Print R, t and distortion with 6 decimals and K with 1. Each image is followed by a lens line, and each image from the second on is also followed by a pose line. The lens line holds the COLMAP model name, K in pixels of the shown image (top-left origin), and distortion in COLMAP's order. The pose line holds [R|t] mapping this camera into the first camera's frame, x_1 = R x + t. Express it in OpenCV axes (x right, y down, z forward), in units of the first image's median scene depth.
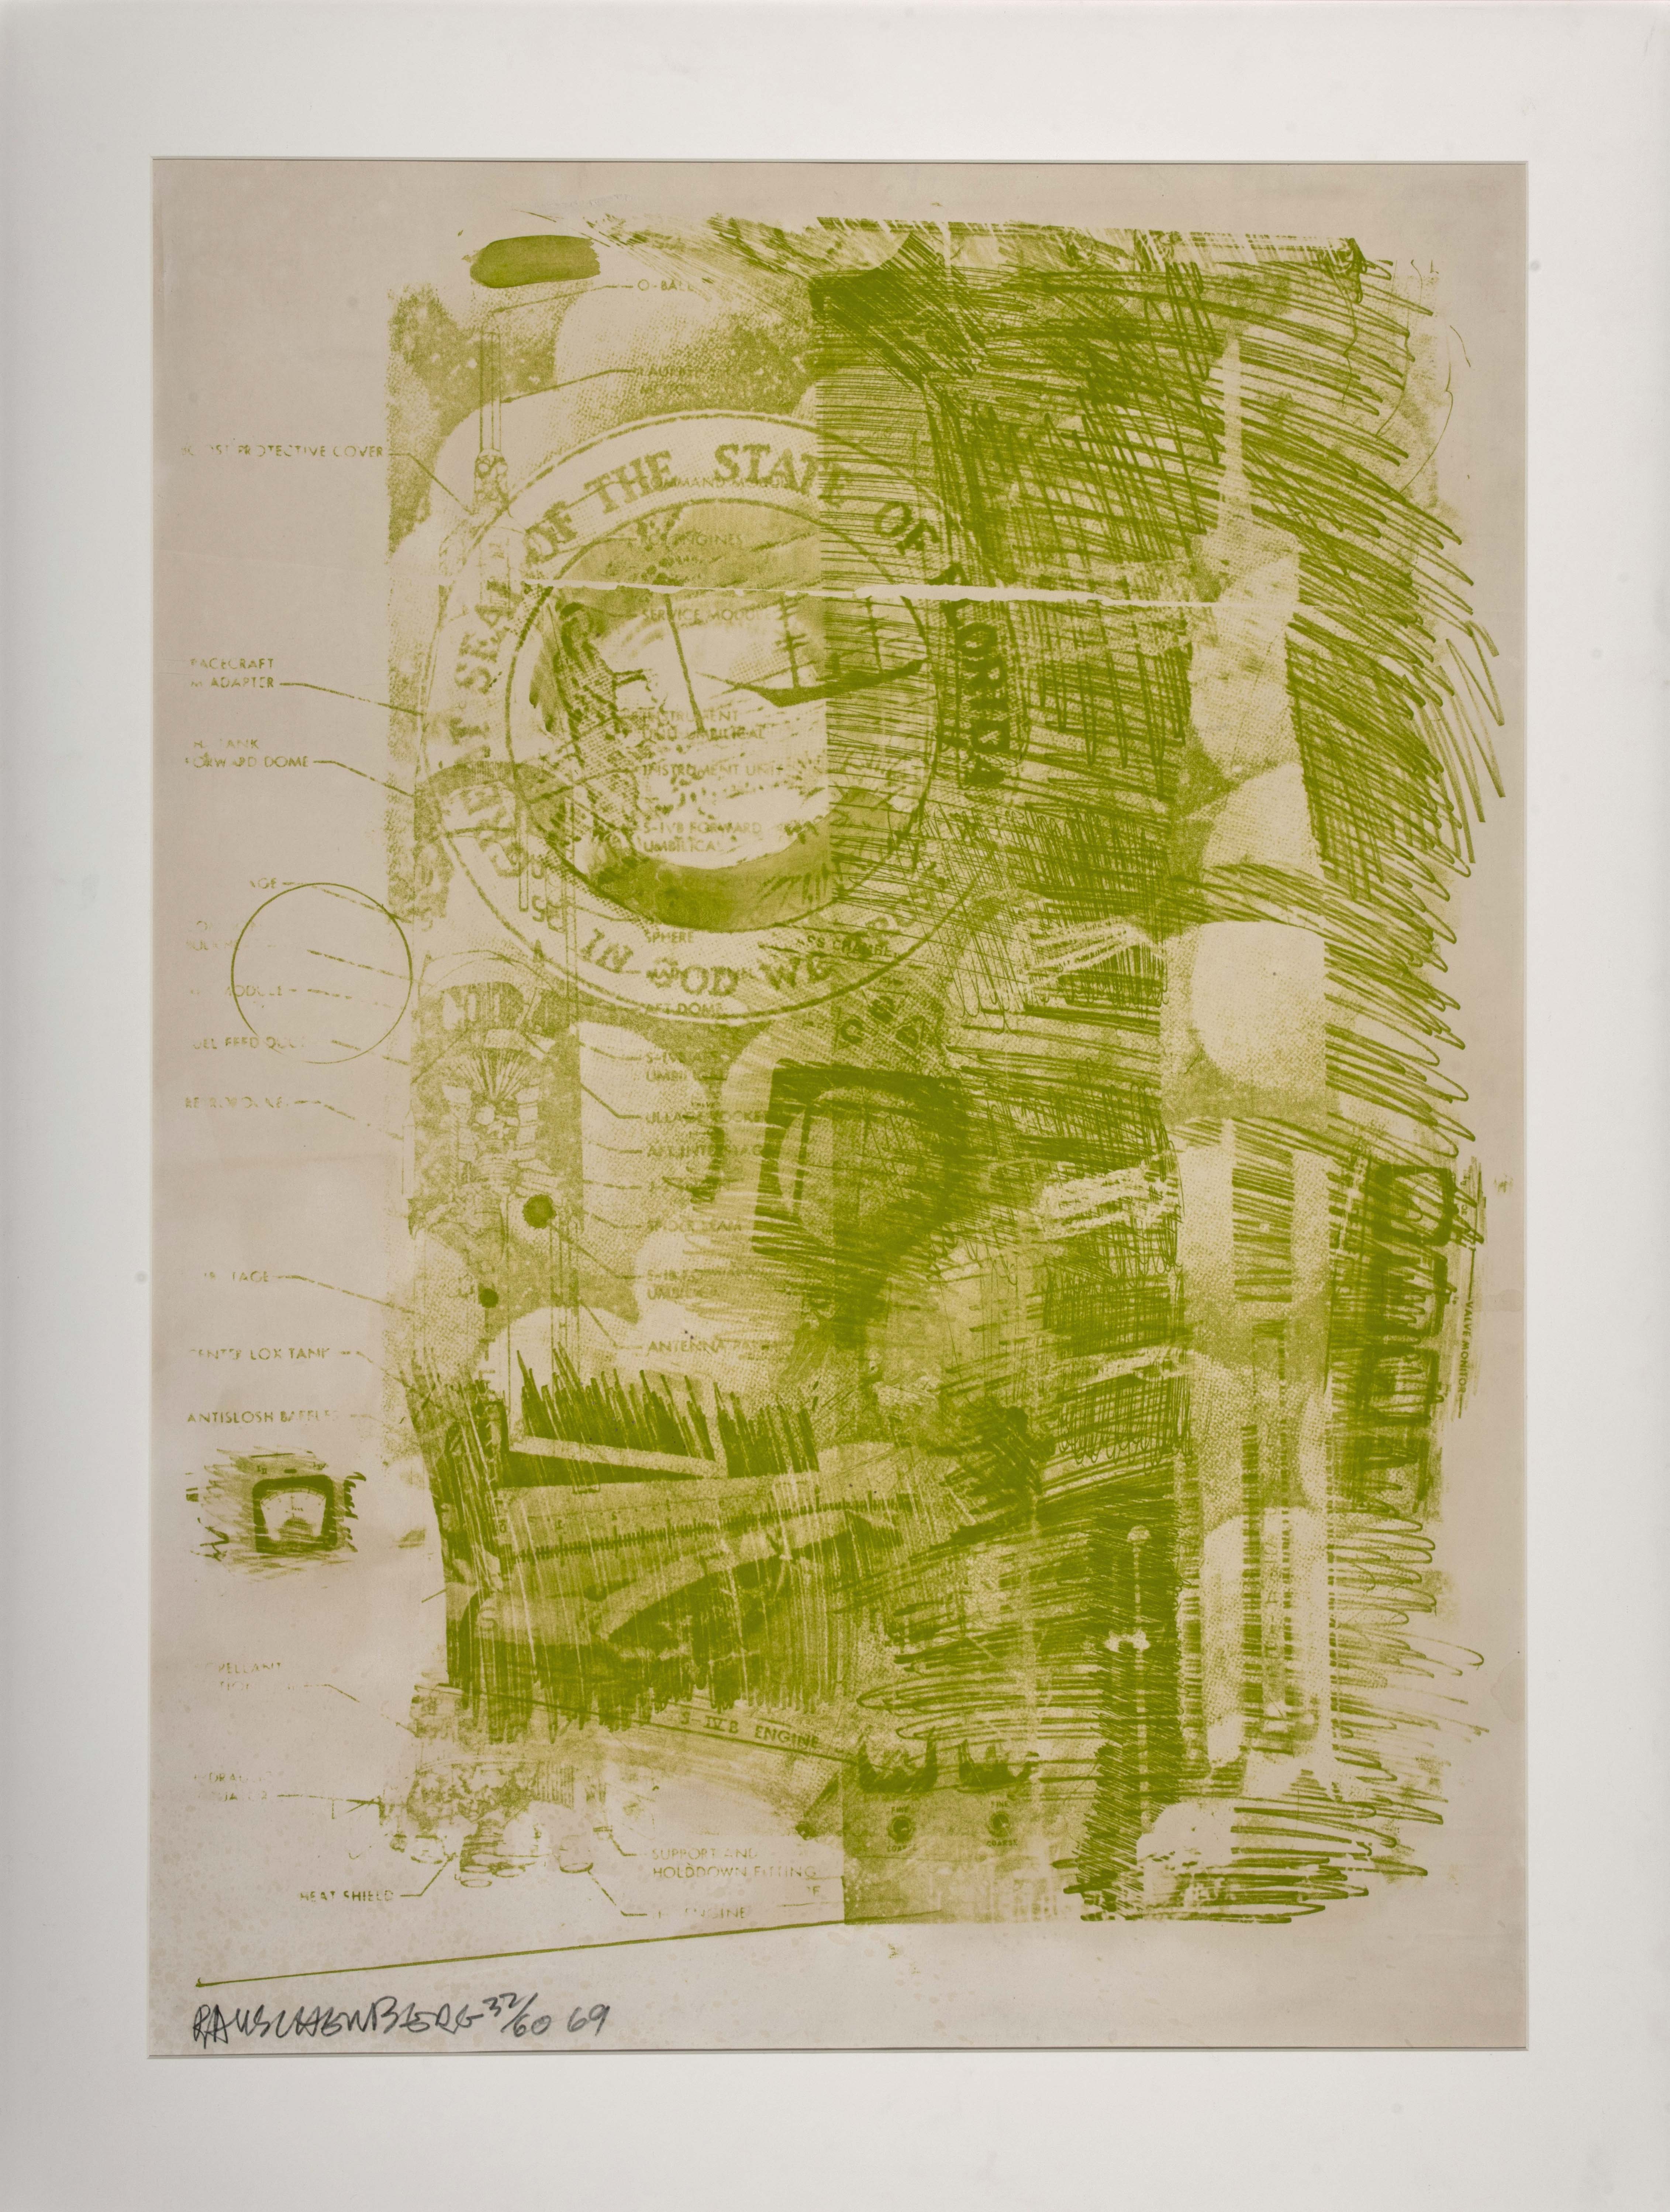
lens RADIAL K [[7523.2, 0, 835.1], [0, 7523.2, 1105.7], [0, 0, 1]] dist [-0.255325, 0.000000]
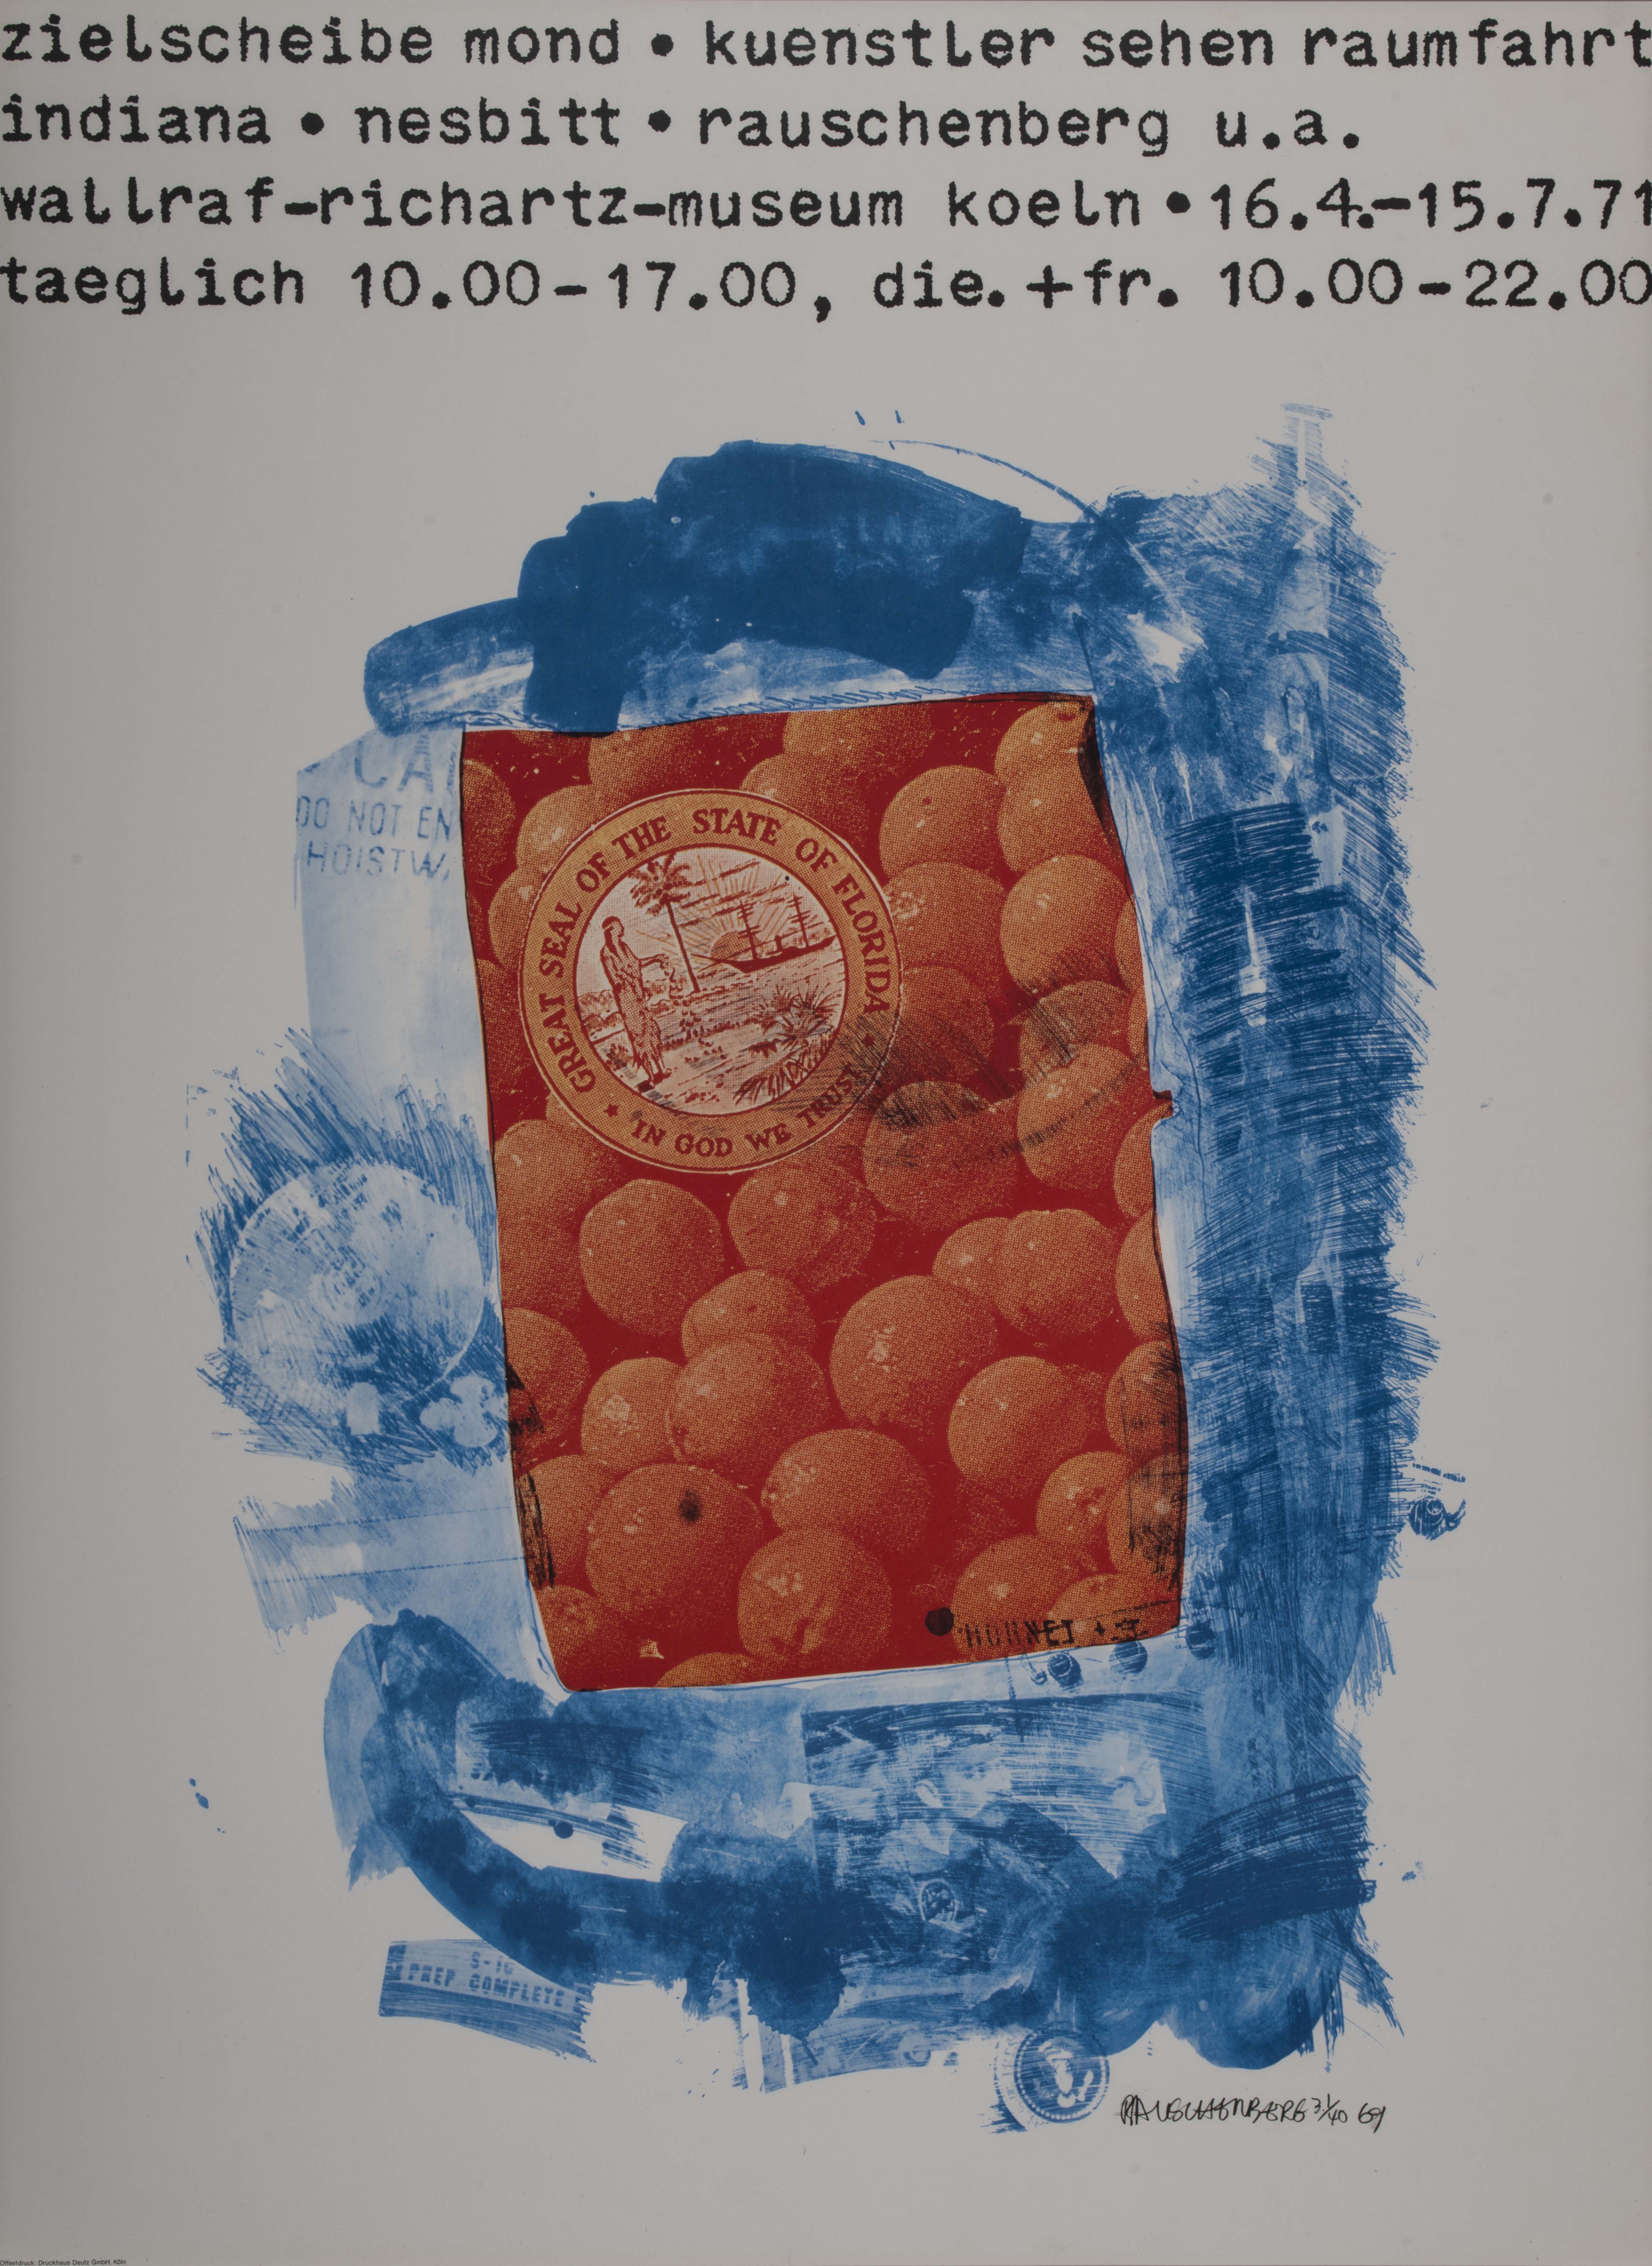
lens RADIAL K [[7910.4, 0, 828.8], [0, 7910.4, 1133.0], [0, 0, 1]] dist [0.217231, 0.000000]
pose [[0.997334, -0.072906, -0.003110, 0.012920], [0.072763, 0.996792, -0.033328, 0.037883], [0.005530, 0.033013, 0.999440, -0.671719]]
